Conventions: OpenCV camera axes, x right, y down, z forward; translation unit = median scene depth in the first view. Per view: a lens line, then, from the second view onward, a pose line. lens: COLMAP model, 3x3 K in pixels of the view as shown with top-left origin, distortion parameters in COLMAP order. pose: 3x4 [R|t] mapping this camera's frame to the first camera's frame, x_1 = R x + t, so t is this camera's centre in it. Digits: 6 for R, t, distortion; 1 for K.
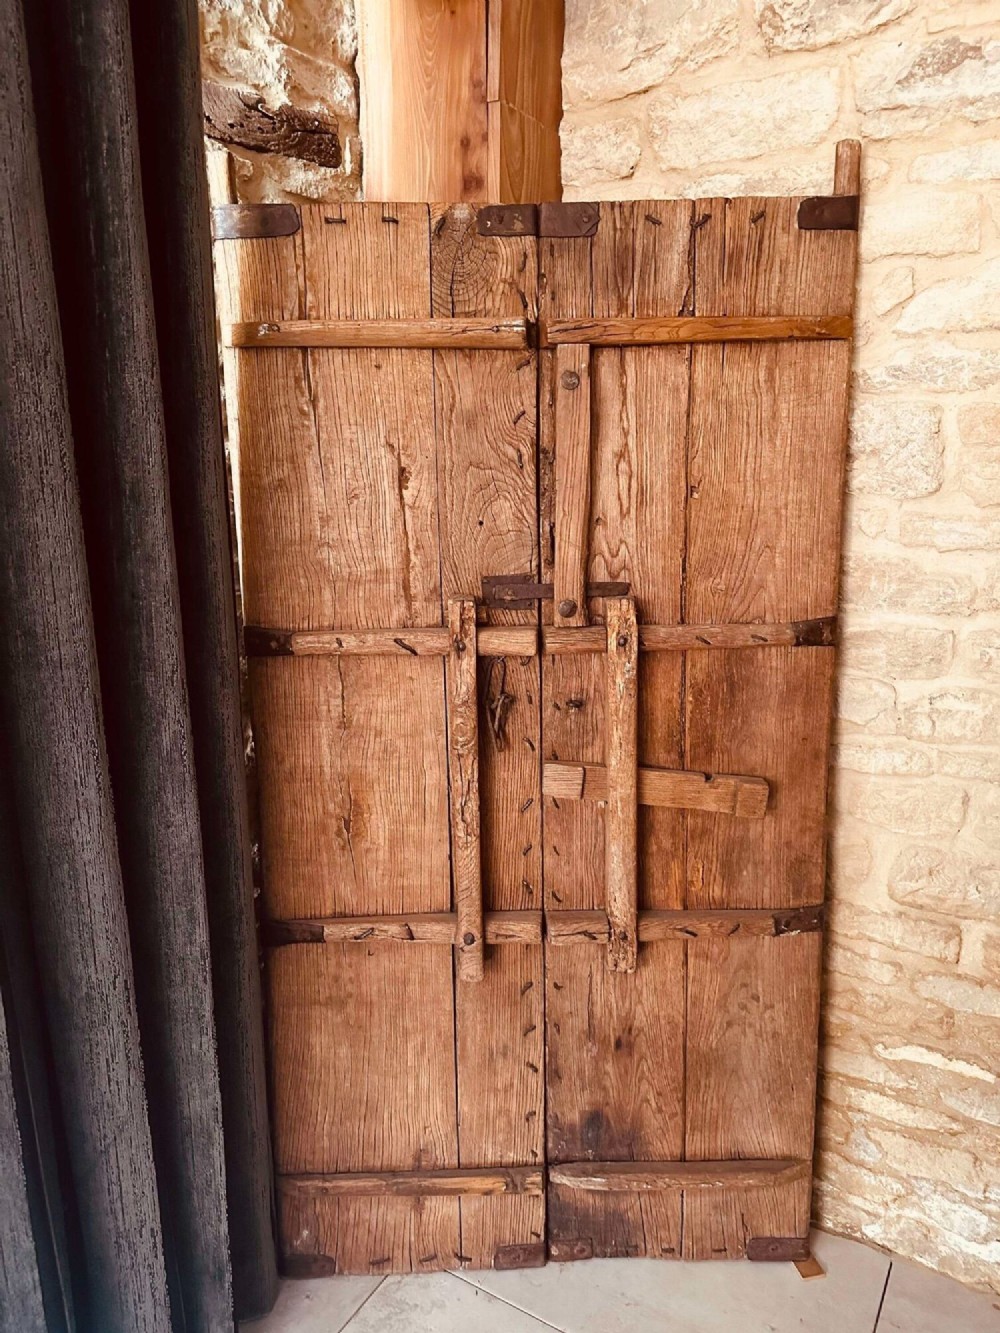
lens RADIAL K [[957.1, 0, 501.7], [0, 957.1, 672.9], [0, 0, 1]] dist [0.013594, -0.027149]
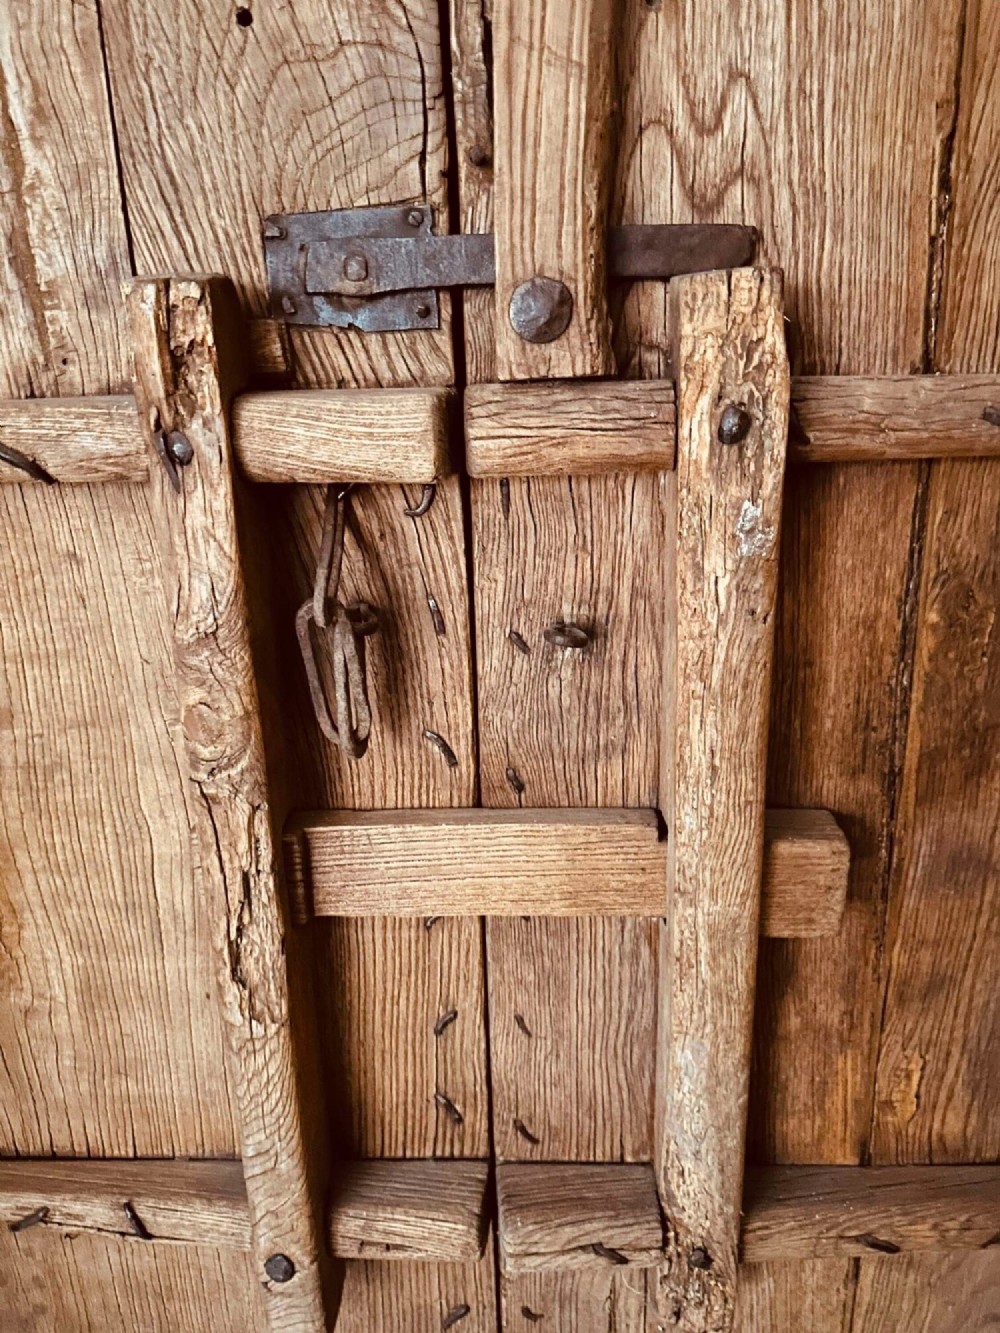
lens RADIAL K [[957.1, 0, 495.4], [0, 957.1, 655.6], [0, 0, 1]] dist [0.013594, -0.027149]
pose [[0.998868, 0.000854, -0.047555, 0.067105], [0.004878, 0.992729, 0.120274, -0.000095], [0.047312, -0.120370, 0.991601, 0.676837]]
